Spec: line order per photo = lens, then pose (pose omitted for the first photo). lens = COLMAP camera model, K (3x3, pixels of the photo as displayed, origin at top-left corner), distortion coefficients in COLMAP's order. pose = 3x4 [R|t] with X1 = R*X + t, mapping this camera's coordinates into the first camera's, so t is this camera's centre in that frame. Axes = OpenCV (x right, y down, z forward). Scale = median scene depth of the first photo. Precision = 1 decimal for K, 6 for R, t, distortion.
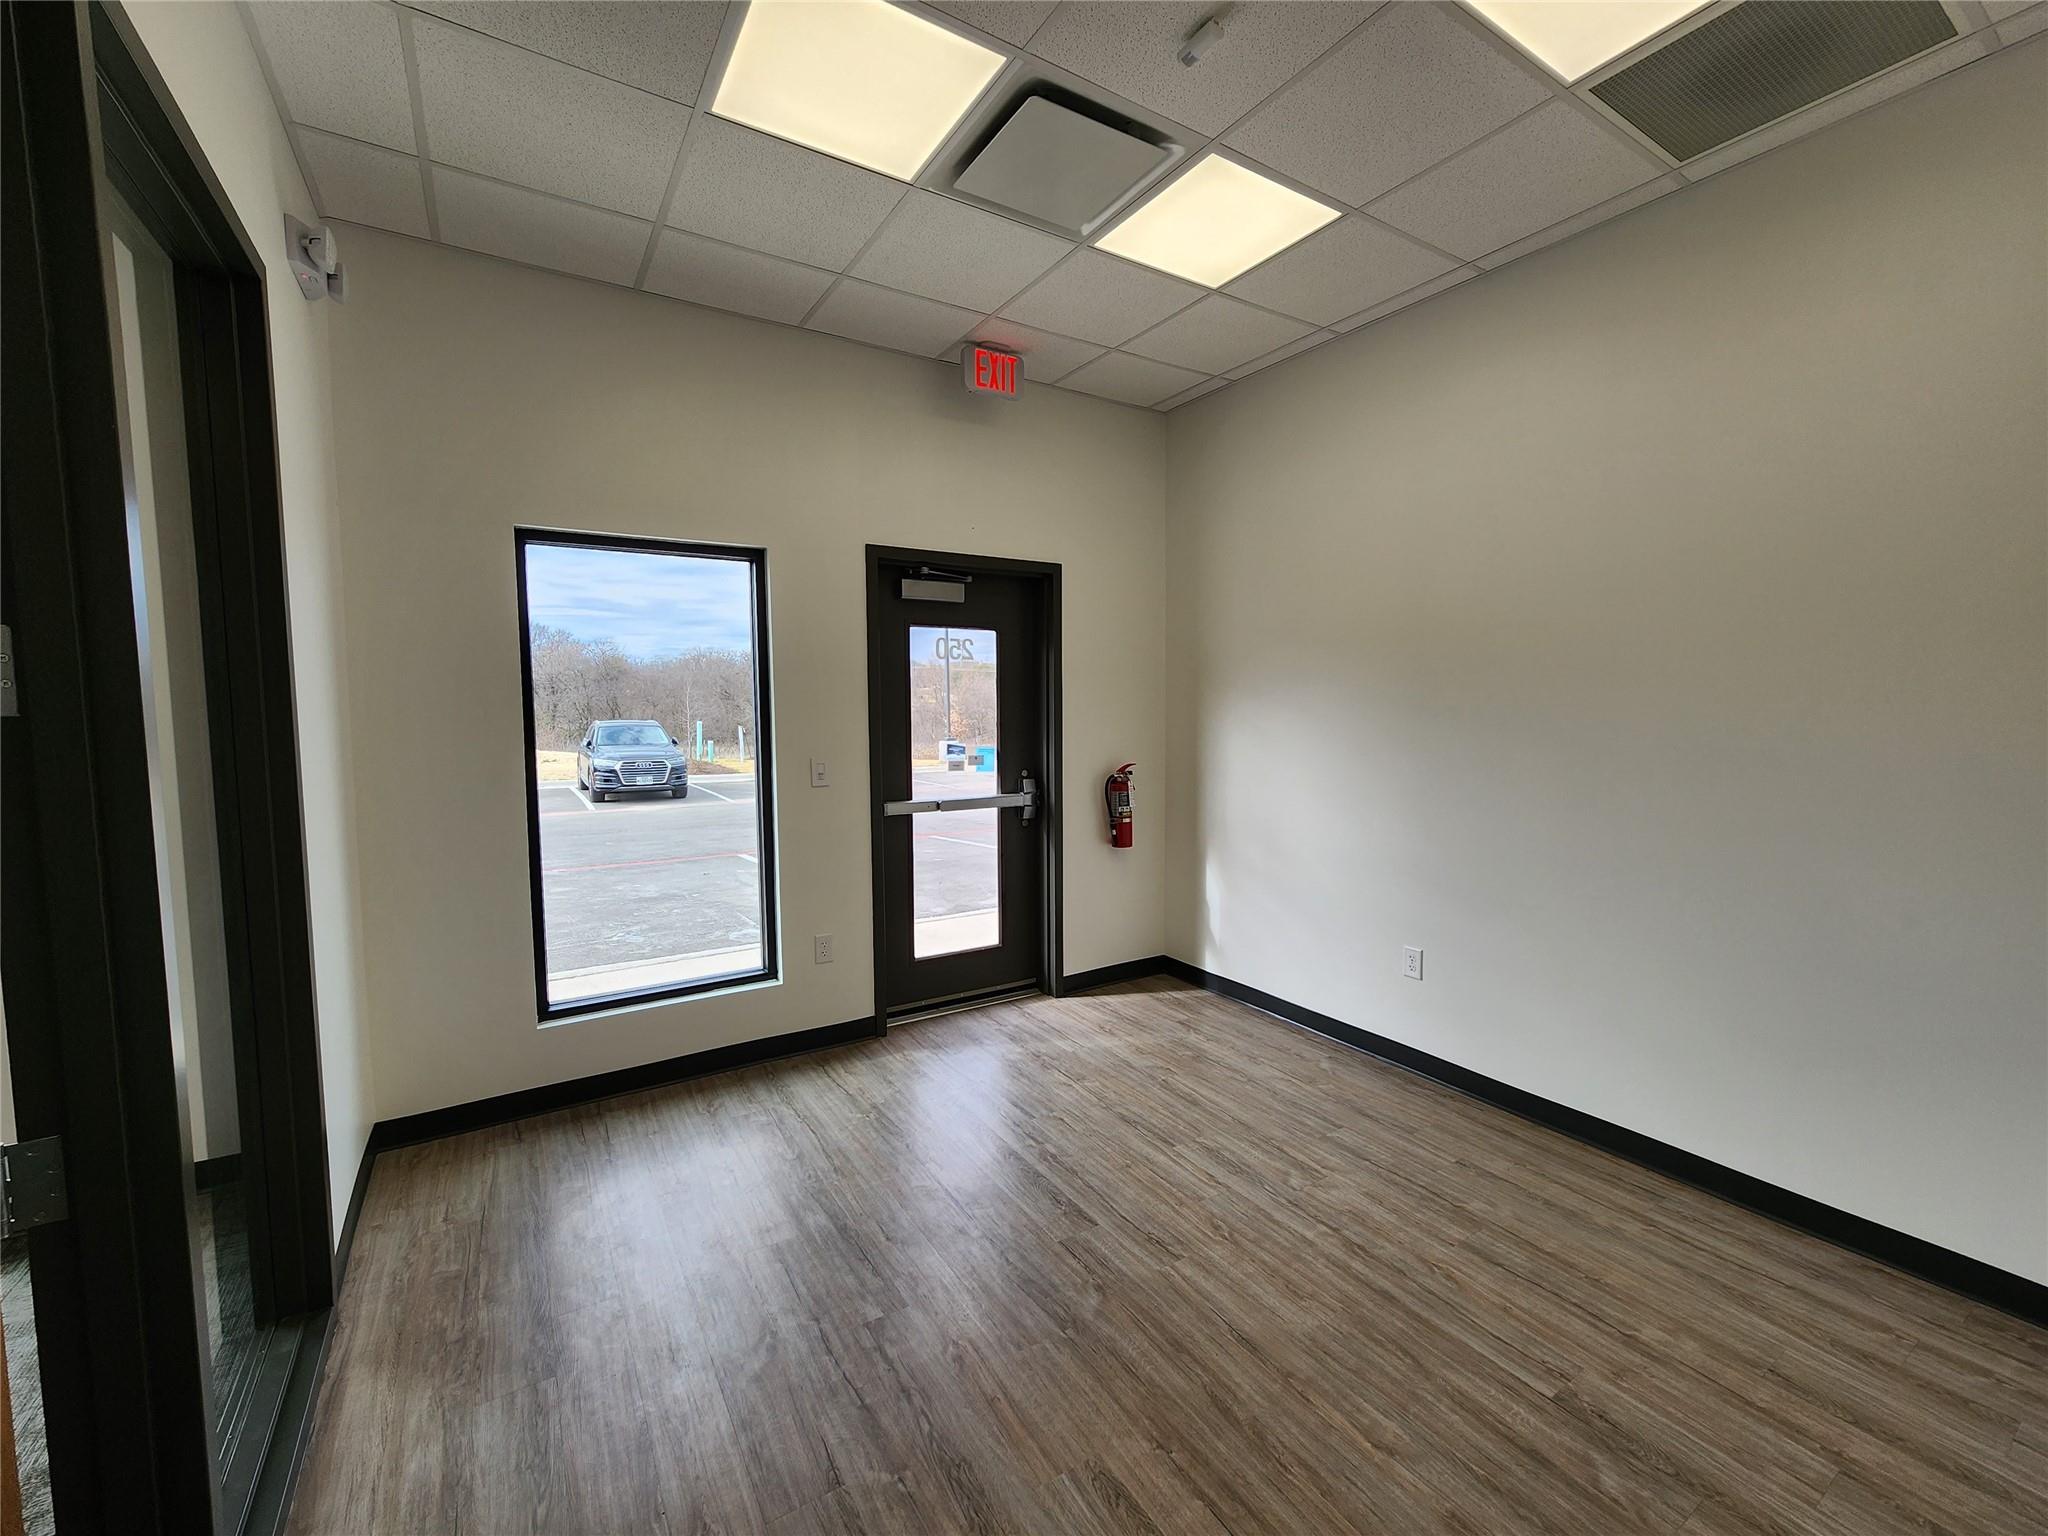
lens RADIAL K [[840.6, 0, 1027.7], [0, 840.6, 769.9], [0, 0, 1]] dist [-0.000293, 0.000165]
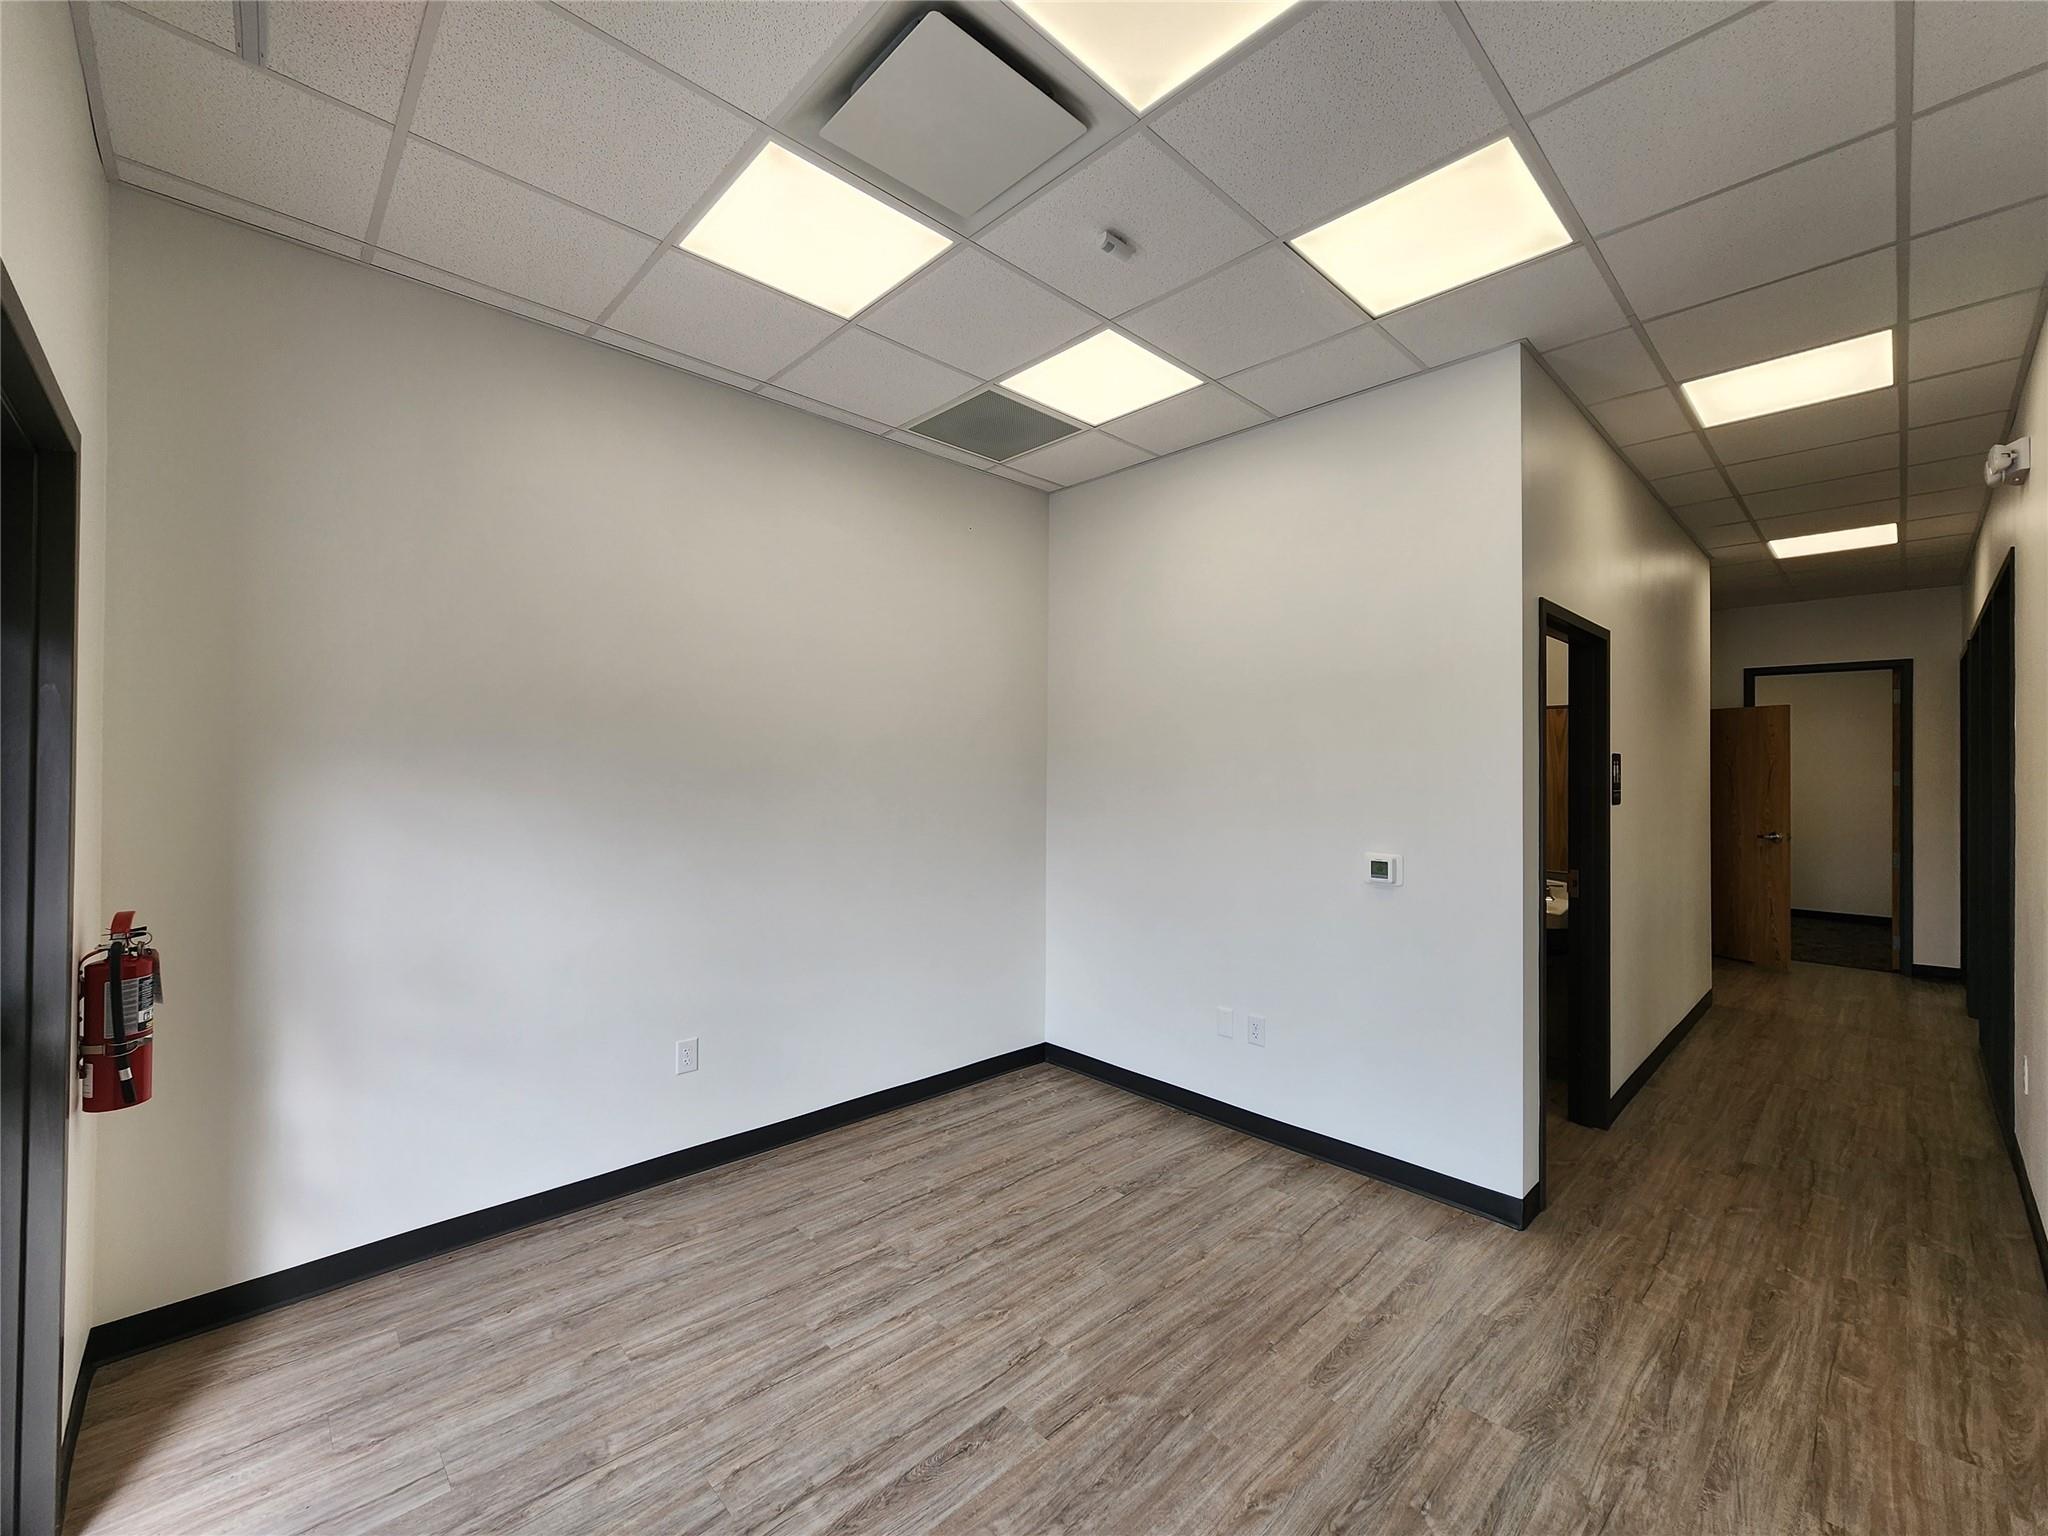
lens RADIAL K [[840.6, 0, 1027.7], [0, 840.6, 769.9], [0, 0, 1]] dist [-0.000293, 0.000165]
pose [[-0.199683, 0.007327, 0.979833, -0.778214], [0.070375, 0.997497, 0.006883, -0.098886], [-0.977330, 0.070331, -0.199699, 1.150129]]
